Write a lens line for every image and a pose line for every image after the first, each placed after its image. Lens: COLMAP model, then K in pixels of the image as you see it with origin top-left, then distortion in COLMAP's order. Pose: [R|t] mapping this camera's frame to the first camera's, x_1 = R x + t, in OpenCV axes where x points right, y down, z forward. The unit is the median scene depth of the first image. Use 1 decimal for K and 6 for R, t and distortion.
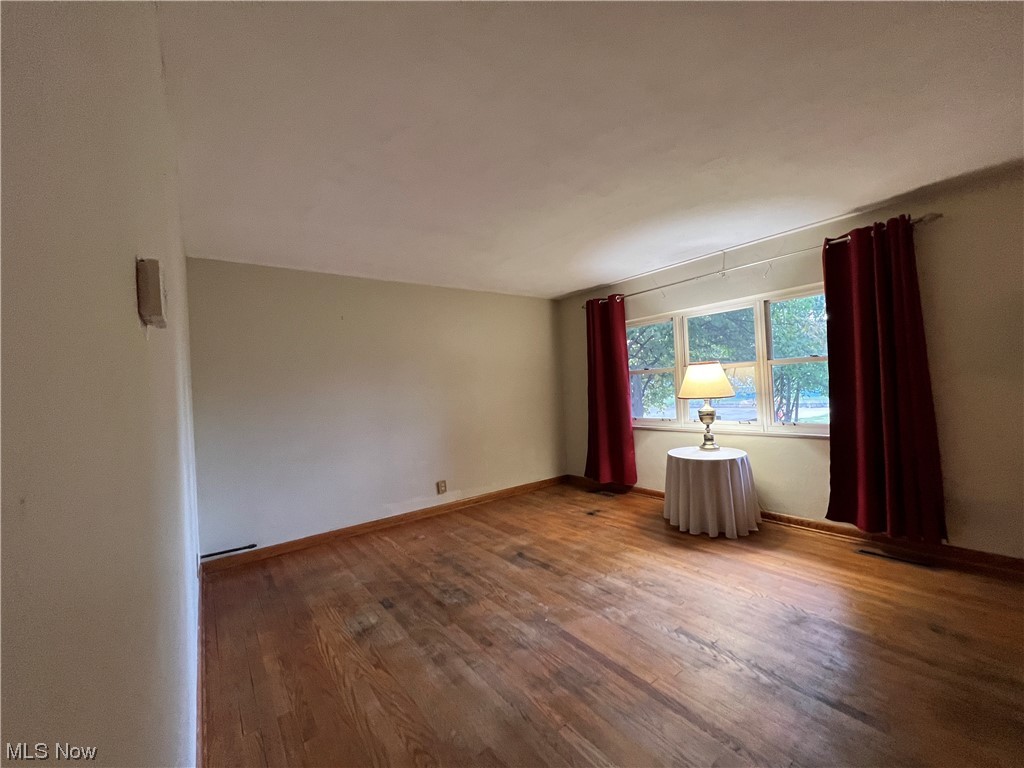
lens RADIAL K [[411.4, 0, 512.0], [0, 411.4, 384.0], [0, 0, 1]] dist [-0.002105, -0.000152]
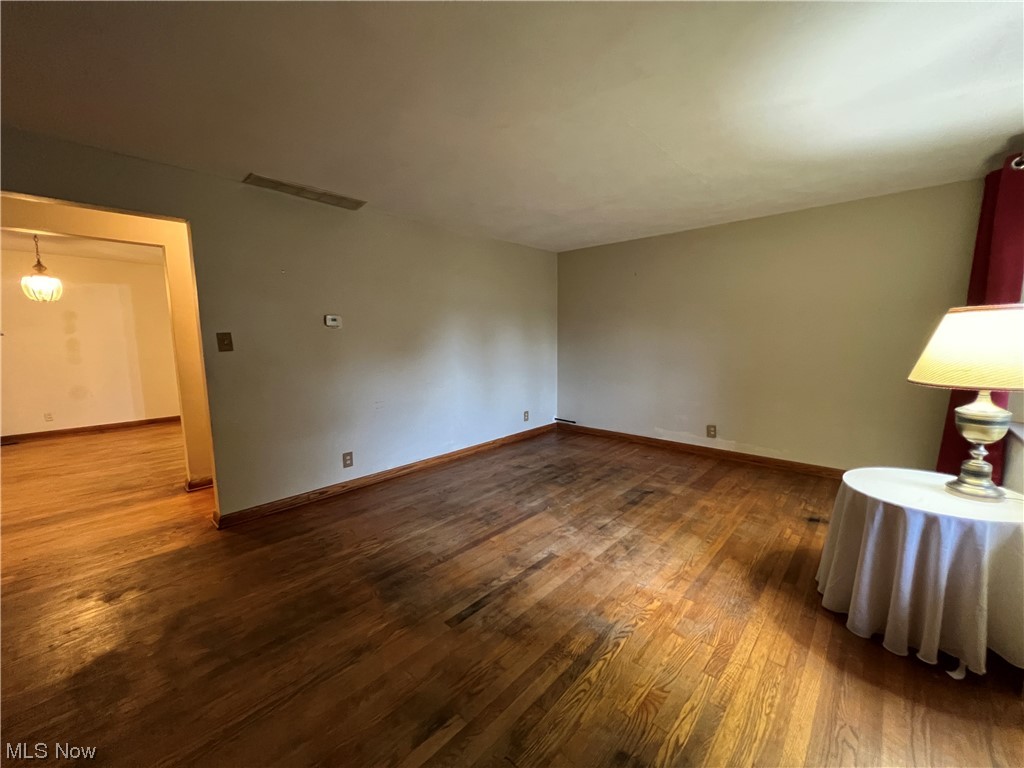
lens RADIAL K [[411.4, 0, 512.0], [0, 411.4, 384.0], [0, 0, 1]] dist [-0.002105, -0.000152]
pose [[0.174593, 0.171678, -0.969559, 1.028251], [0.010028, 0.984322, 0.176098, -0.071544], [0.984590, -0.040468, 0.170134, 0.493264]]
